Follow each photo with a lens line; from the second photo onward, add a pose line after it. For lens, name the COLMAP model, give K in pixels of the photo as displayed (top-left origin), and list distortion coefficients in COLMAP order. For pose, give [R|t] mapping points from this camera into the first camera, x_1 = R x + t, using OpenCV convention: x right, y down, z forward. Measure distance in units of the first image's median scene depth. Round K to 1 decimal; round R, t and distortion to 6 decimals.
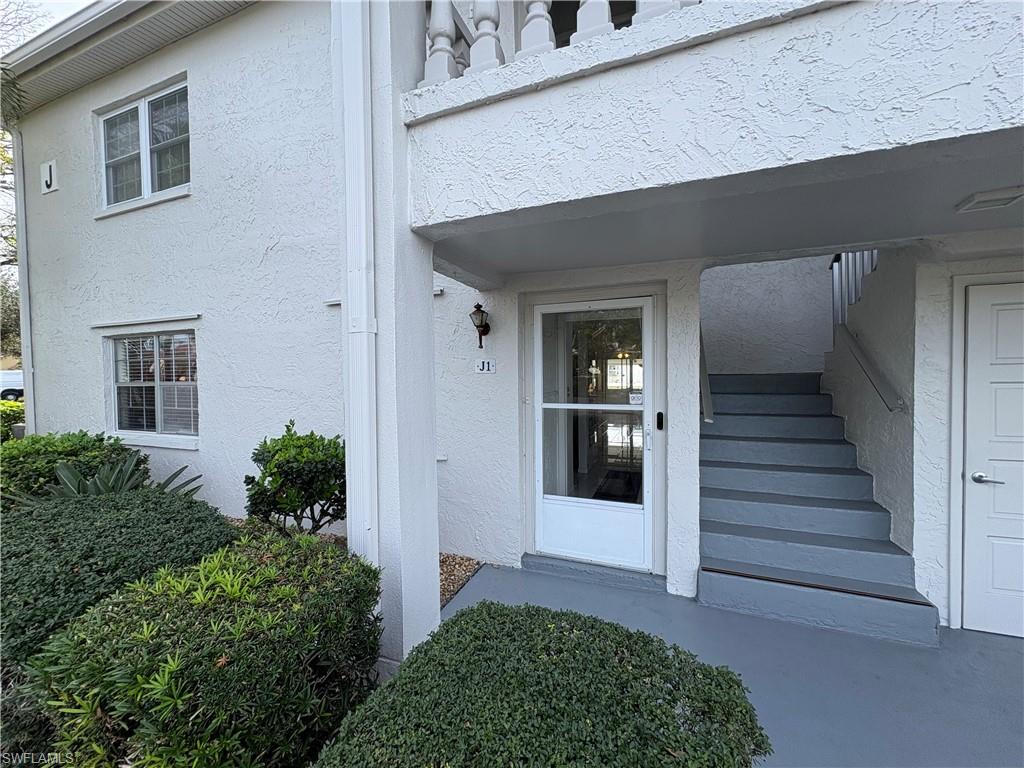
lens RADIAL K [[412.0, 0, 512.6], [0, 412.0, 392.4], [0, 0, 1]] dist [0.001201, 0.000103]
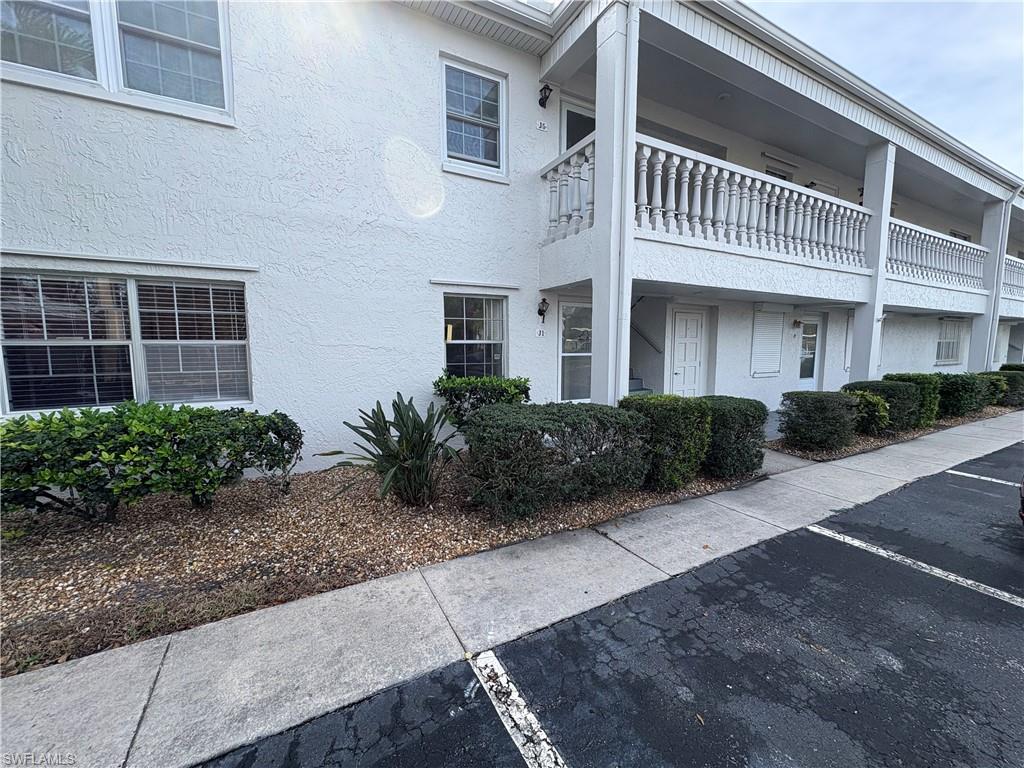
lens RADIAL K [[408.2, 0, 510.3], [0, 408.2, 385.2], [0, 0, 1]] dist [0.000937, 0.000063]
pose [[0.651584, -0.073953, 0.754963, -1.468140], [0.015981, 0.996354, 0.083806, 0.010257], [-0.758408, -0.042542, 0.650390, -0.058737]]
